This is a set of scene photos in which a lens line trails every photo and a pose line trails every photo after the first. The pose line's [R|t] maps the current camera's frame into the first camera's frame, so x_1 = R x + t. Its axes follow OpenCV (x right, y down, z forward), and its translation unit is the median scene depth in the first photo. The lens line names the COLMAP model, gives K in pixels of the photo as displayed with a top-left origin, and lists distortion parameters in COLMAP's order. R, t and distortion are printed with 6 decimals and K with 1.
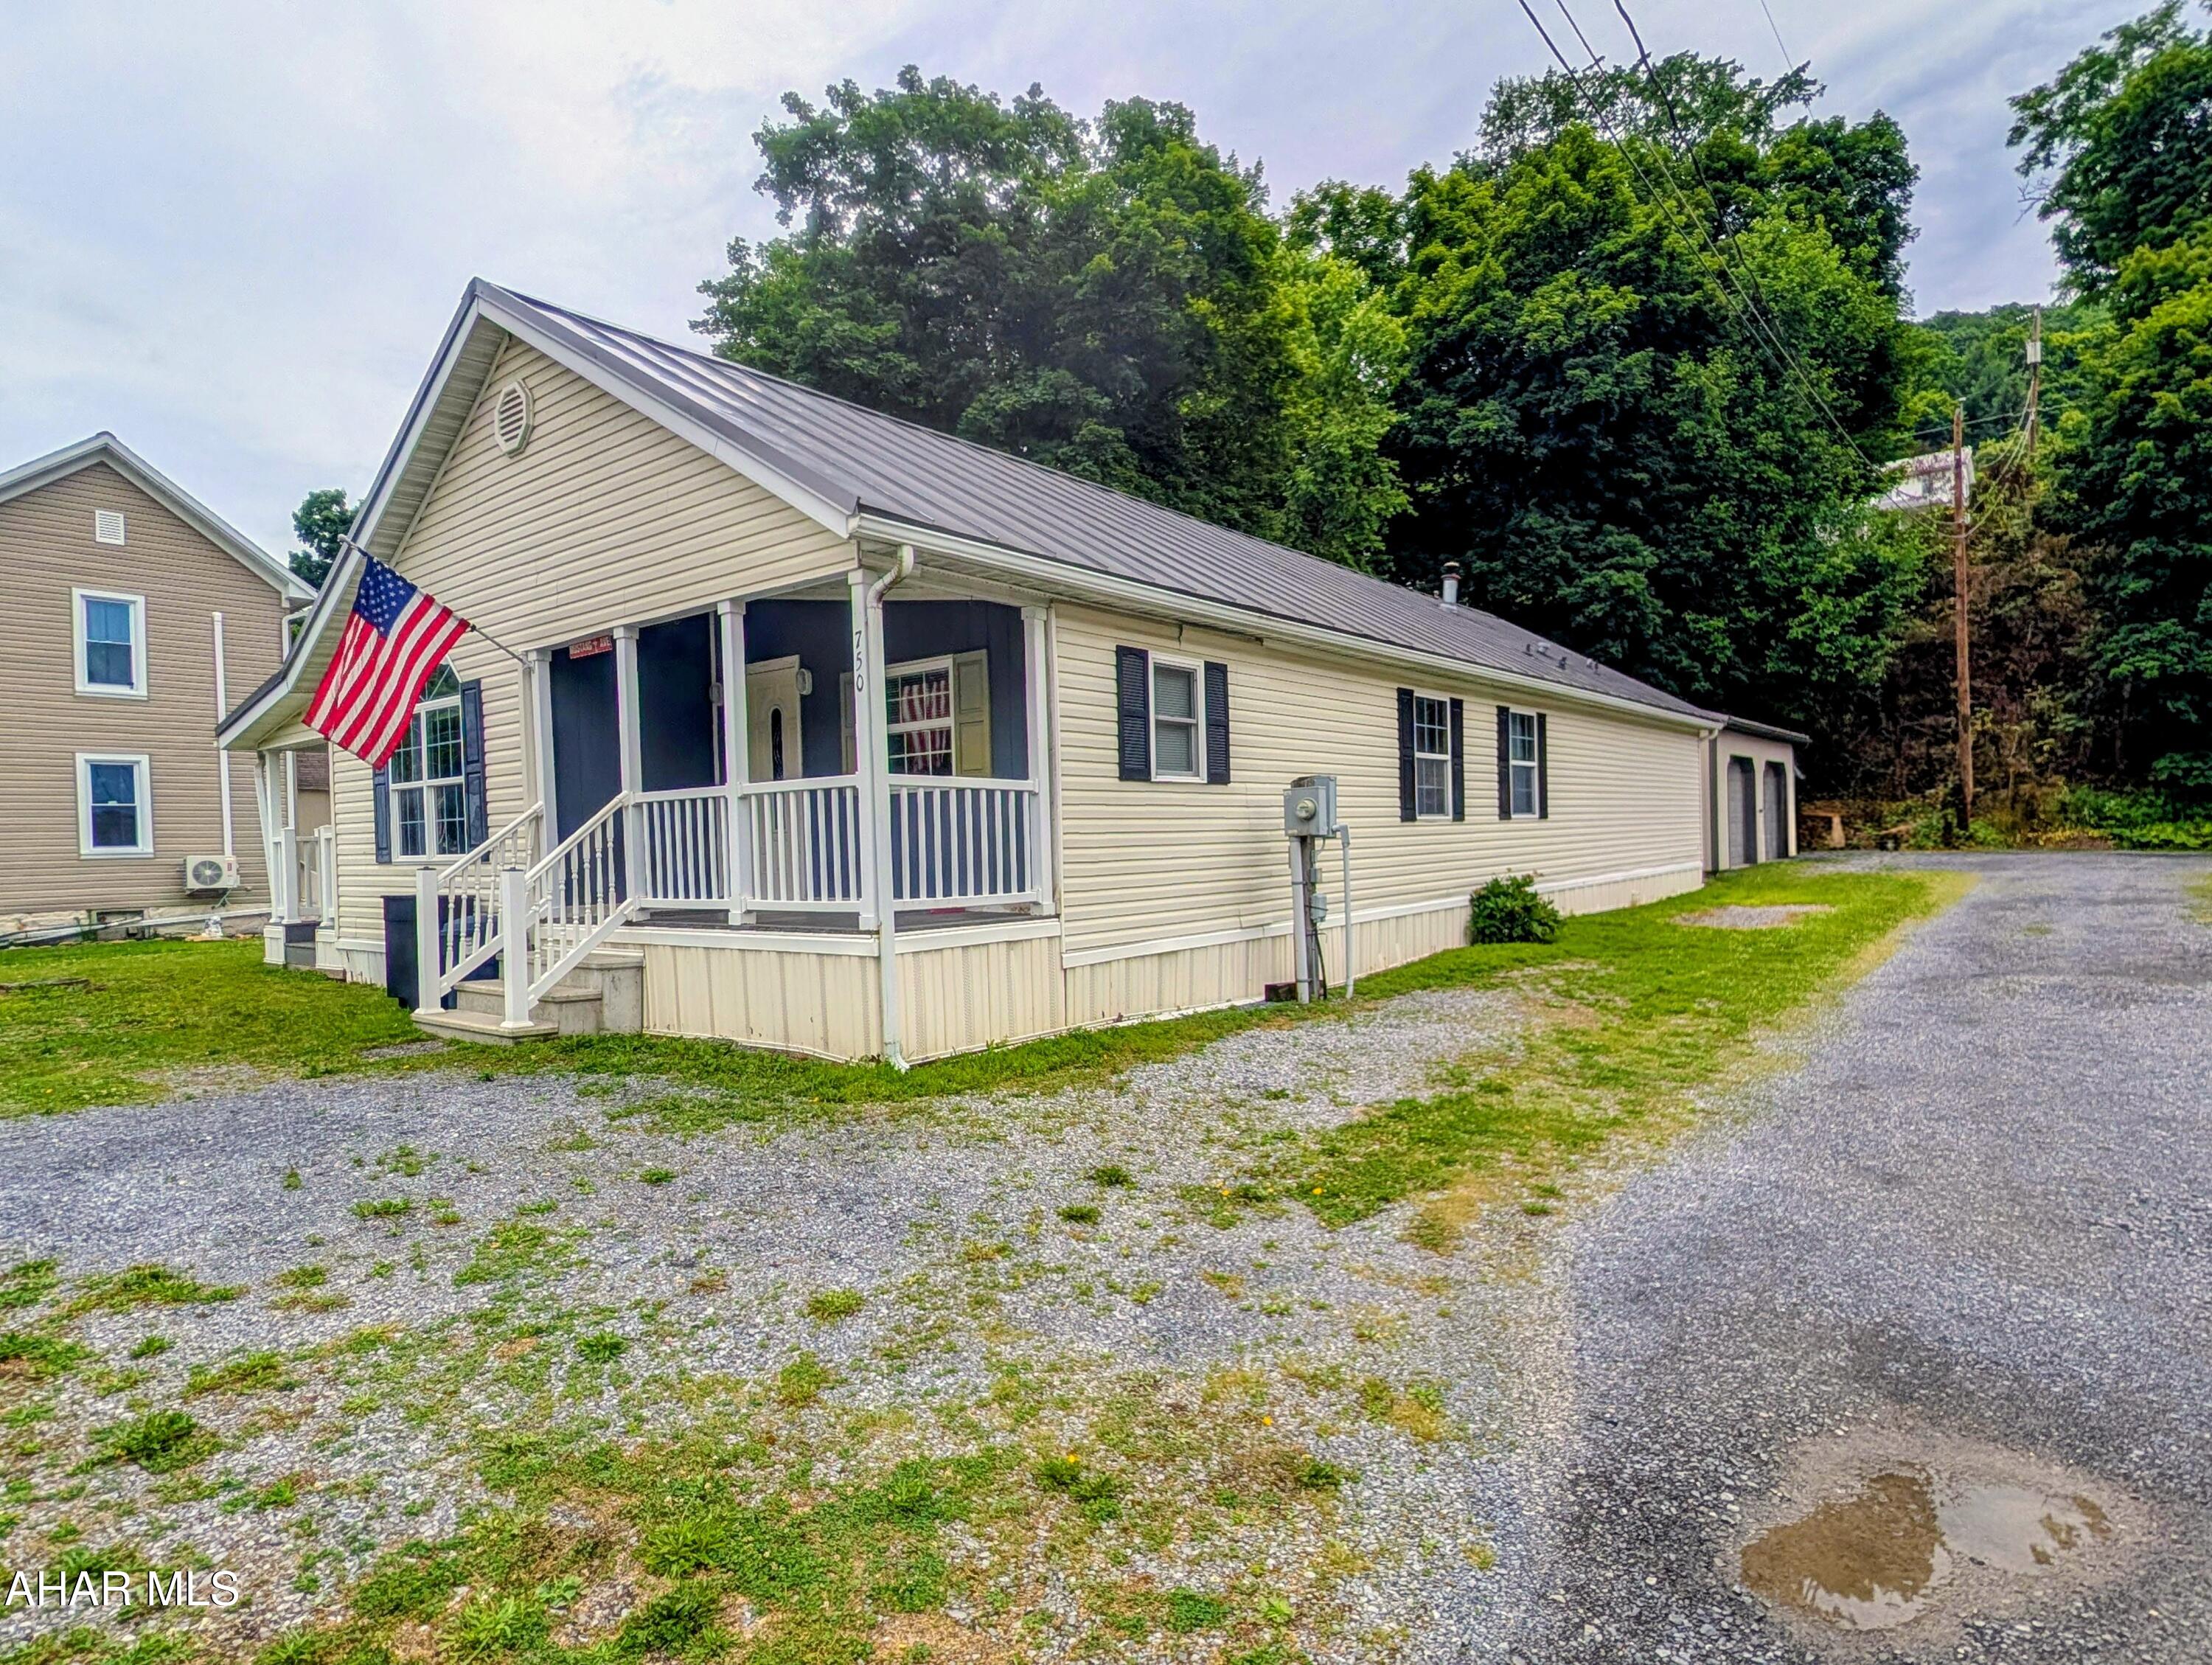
lens RADIAL K [[1180.7, 0, 1107.0], [0, 1180.7, 858.5], [0, 0, 1]] dist [0.017665, -0.000149]
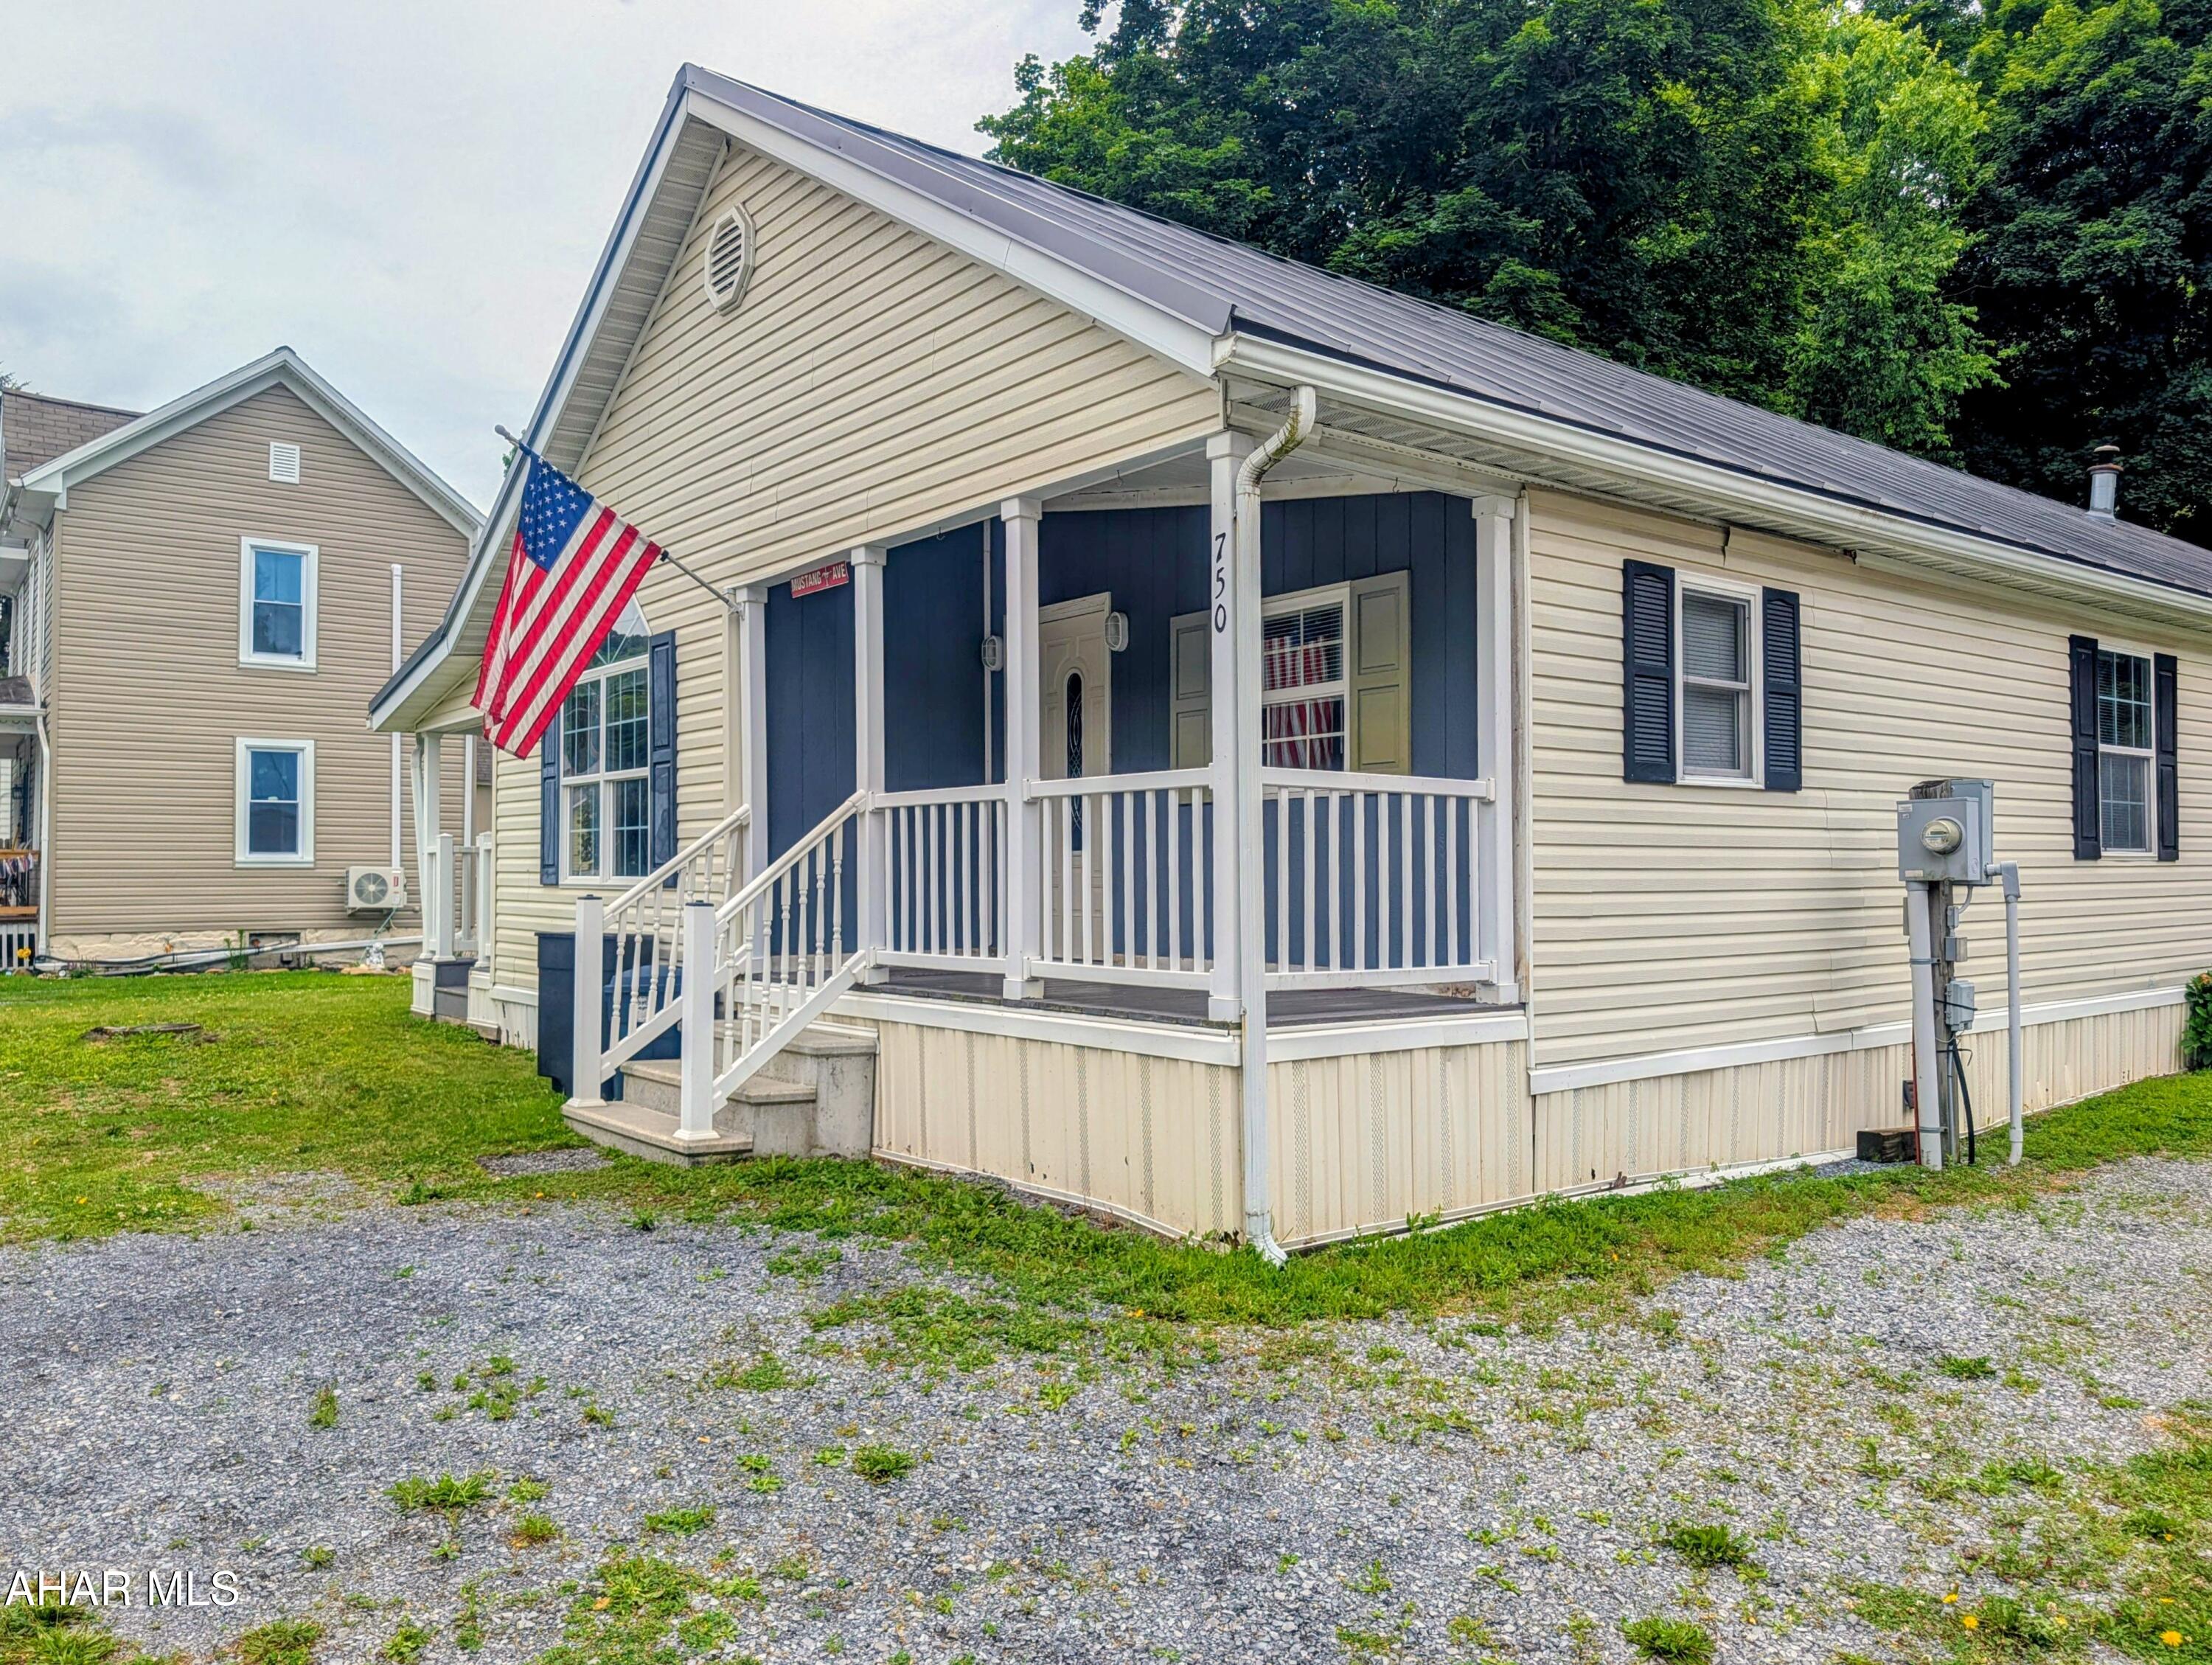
lens RADIAL K [[1598.8, 0, 1106.0], [0, 1598.8, 832.5], [0, 0, 1]] dist [0.070887, -0.007338]
pose [[0.971969, 0.019109, -0.234329, -0.053628], [-0.027724, 0.999053, -0.033525, -0.005738], [0.233467, 0.039082, 0.971579, 0.140430]]
